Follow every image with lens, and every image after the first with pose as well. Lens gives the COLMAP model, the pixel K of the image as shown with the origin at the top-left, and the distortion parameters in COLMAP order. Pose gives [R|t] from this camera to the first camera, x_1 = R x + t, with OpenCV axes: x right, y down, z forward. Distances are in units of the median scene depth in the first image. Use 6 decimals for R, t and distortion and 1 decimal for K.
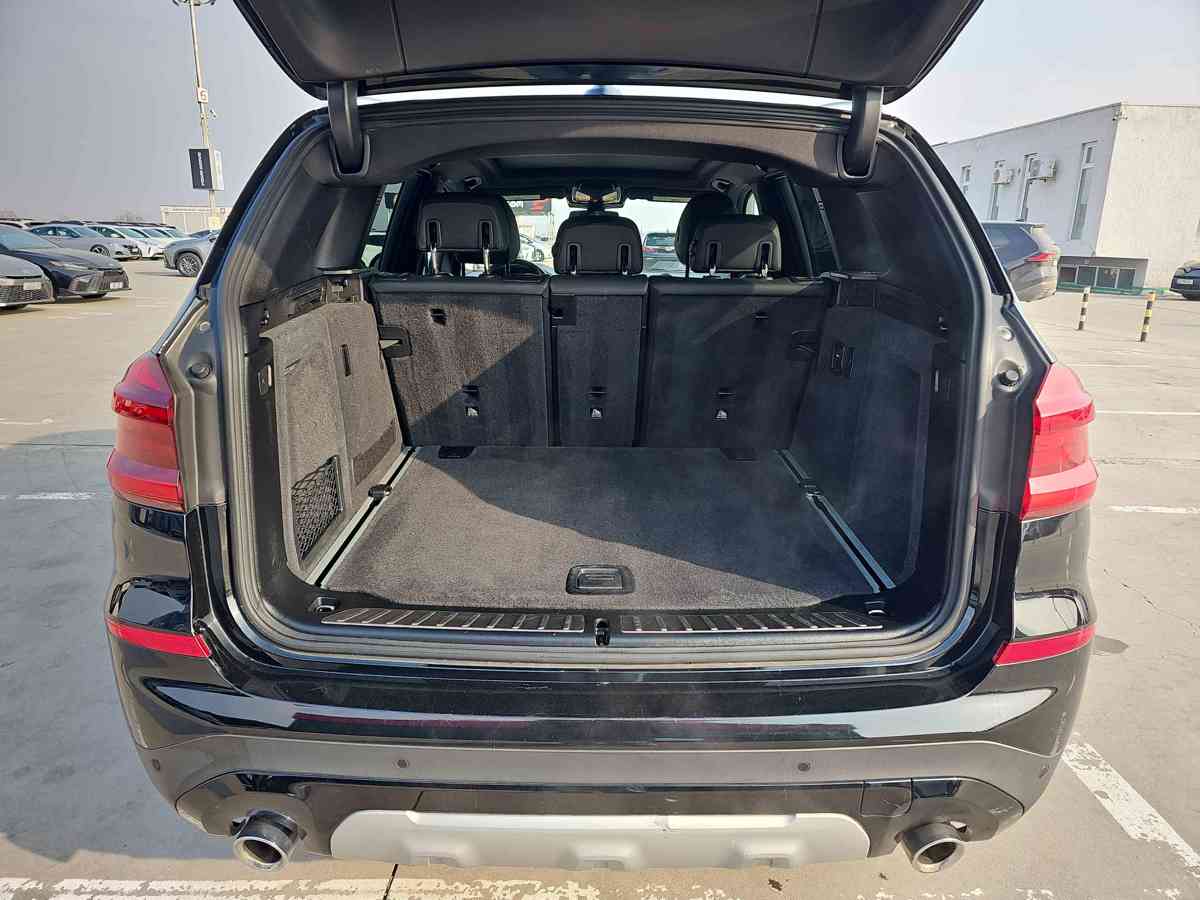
lens RADIAL K [[783.4, 0, 597.0], [0, 783.4, 448.4], [0, 0, 1]] dist [0.052016, -0.042526]
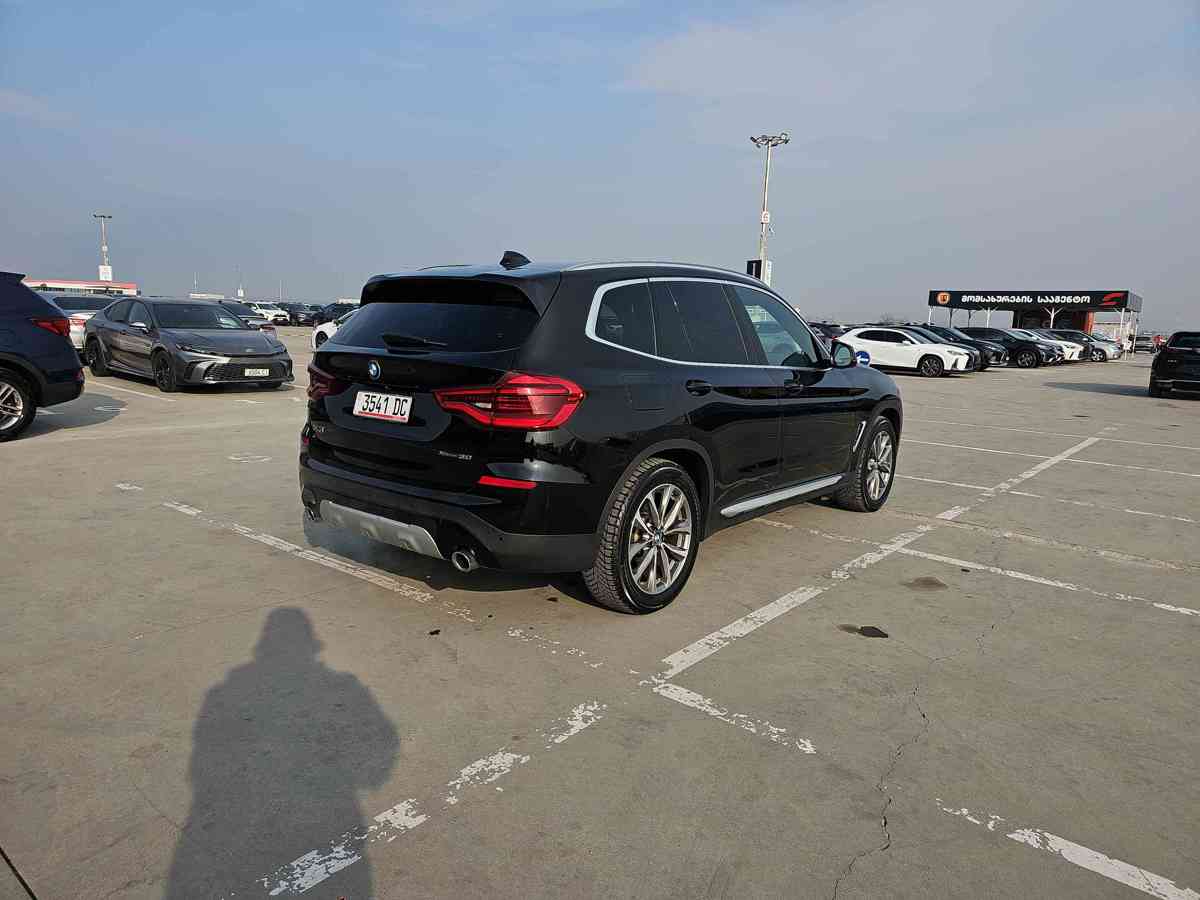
lens RADIAL K [[783.4, 0, 595.3], [0, 783.4, 453.7], [0, 0, 1]] dist [0.052016, -0.042526]
pose [[0.770961, 0.118169, -0.625824, 0.133351], [-0.186298, 0.981500, -0.044175, 0.012527], [0.609026, 0.150647, 0.778713, -0.043776]]
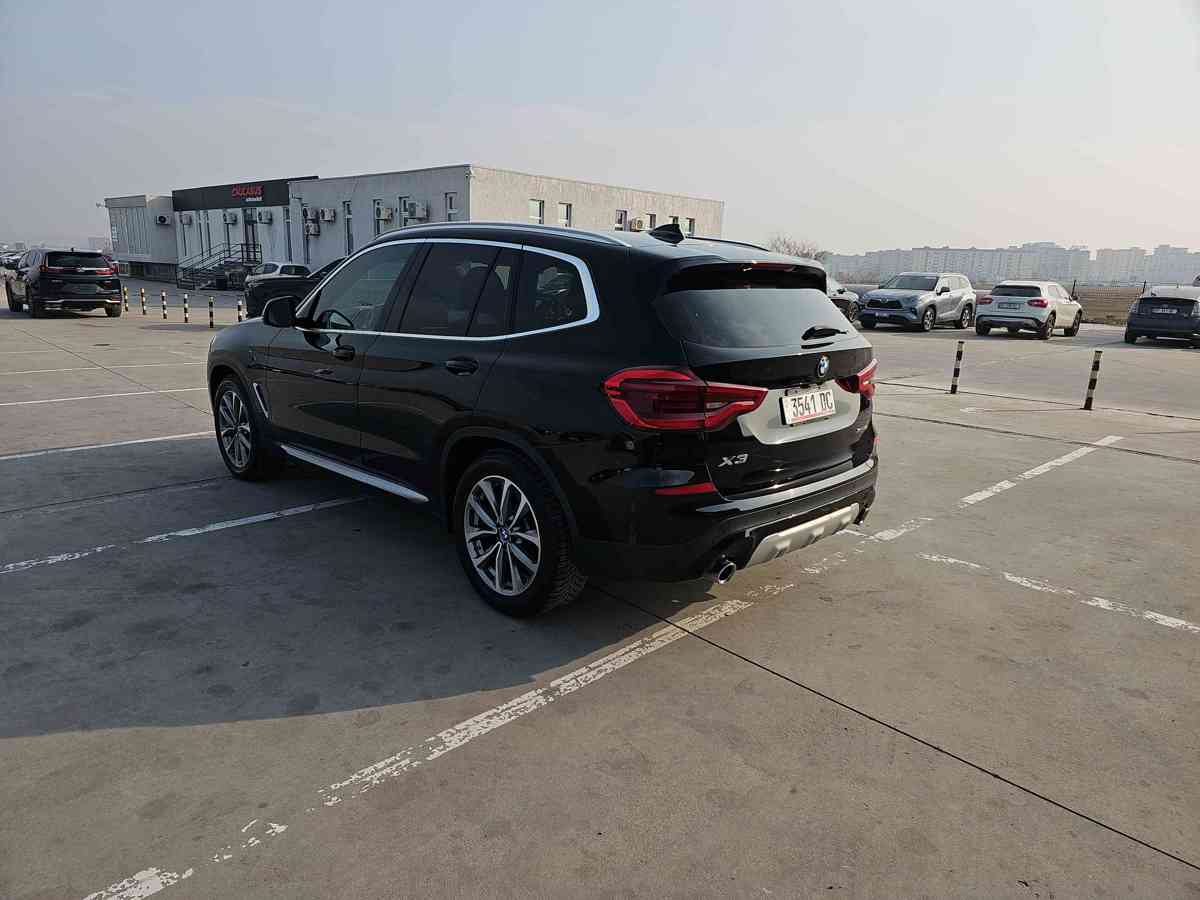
lens RADIAL K [[783.4, 0, 593.5], [0, 783.4, 444.1], [0, 0, 1]] dist [0.052016, -0.042526]
pose [[0.713488, -0.140929, 0.686349, -0.131605], [0.160289, 0.986417, 0.035915, -0.000614], [-0.682087, 0.084389, 0.726385, -0.027983]]
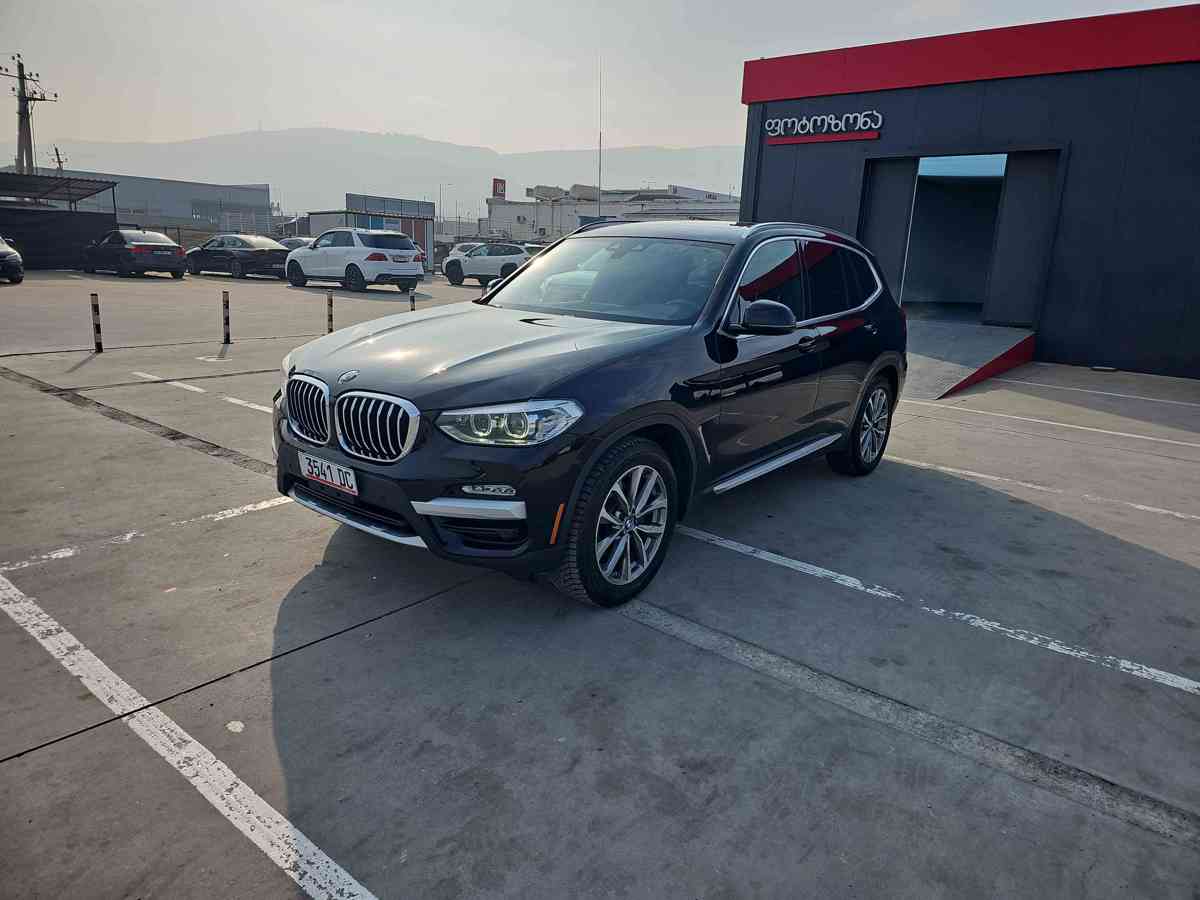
lens RADIAL K [[783.4, 0, 604.5], [0, 783.4, 425.9], [0, 0, 1]] dist [0.052016, -0.042526]
pose [[-0.780039, -0.179704, 0.599371, -0.125907], [0.111535, 0.902602, 0.415775, -0.095581], [-0.615711, 0.391172, -0.684021, 0.324484]]
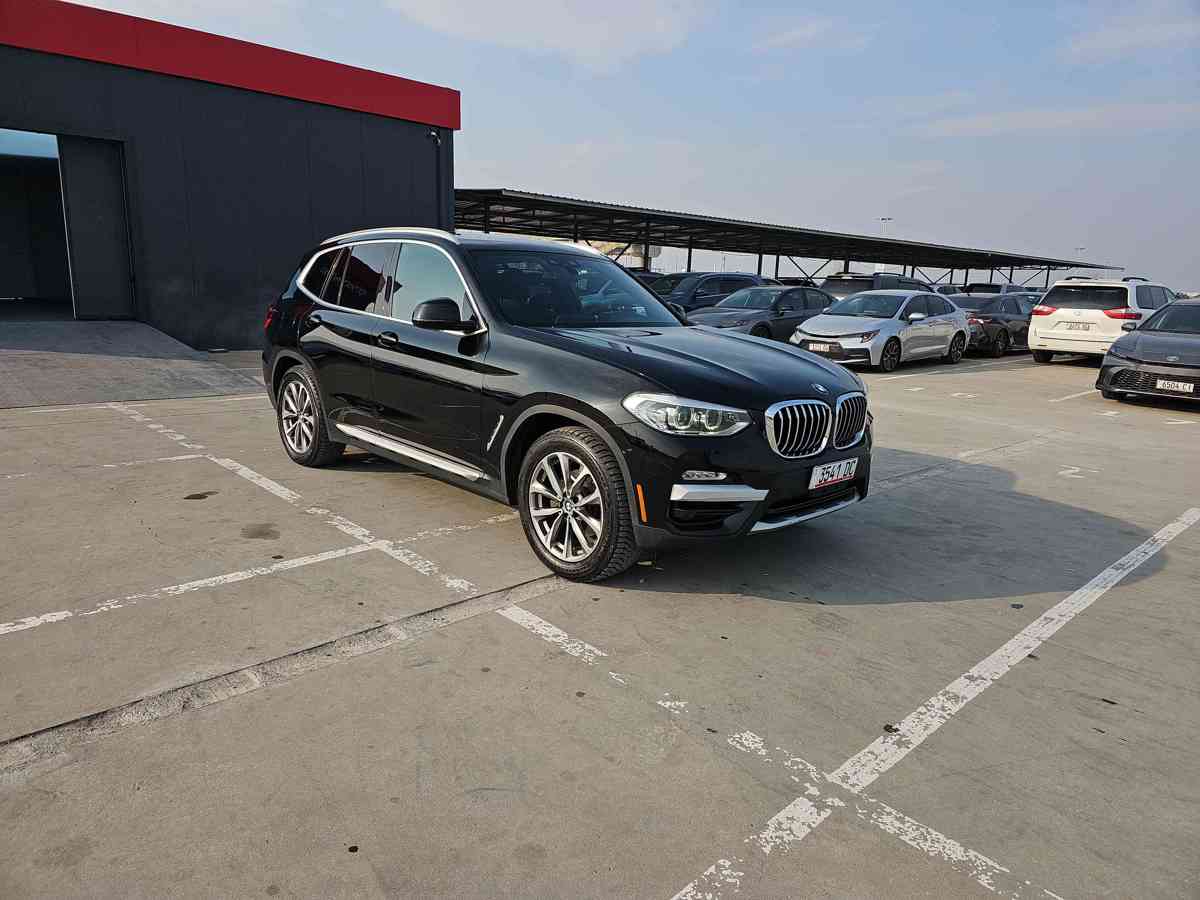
lens RADIAL K [[783.4, 0, 591.2], [0, 783.4, 440.5], [0, 0, 1]] dist [0.052016, -0.042526]
pose [[-0.726547, 0.093483, -0.680727, 0.148893], [-0.221718, 0.905811, 0.361036, -0.087971], [0.650361, 0.413239, -0.637388, 0.329963]]
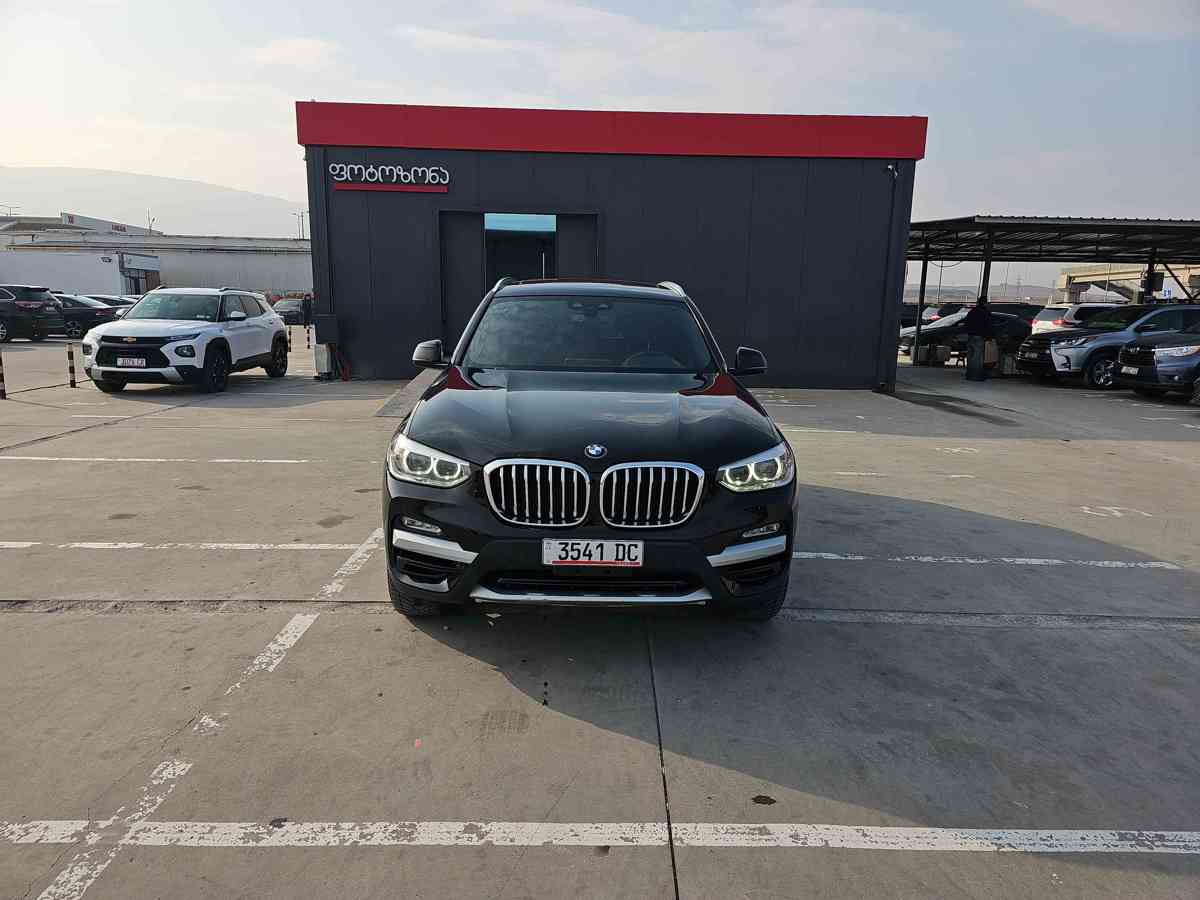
lens RADIAL K [[783.4, 0, 595.2], [0, 783.4, 427.1], [0, 0, 1]] dist [0.052016, -0.042526]
pose [[-0.999197, -0.031585, -0.024648, 0.002799], [-0.038828, 0.915031, 0.401509, -0.108952], [0.009872, 0.402144, -0.915523, 0.377742]]
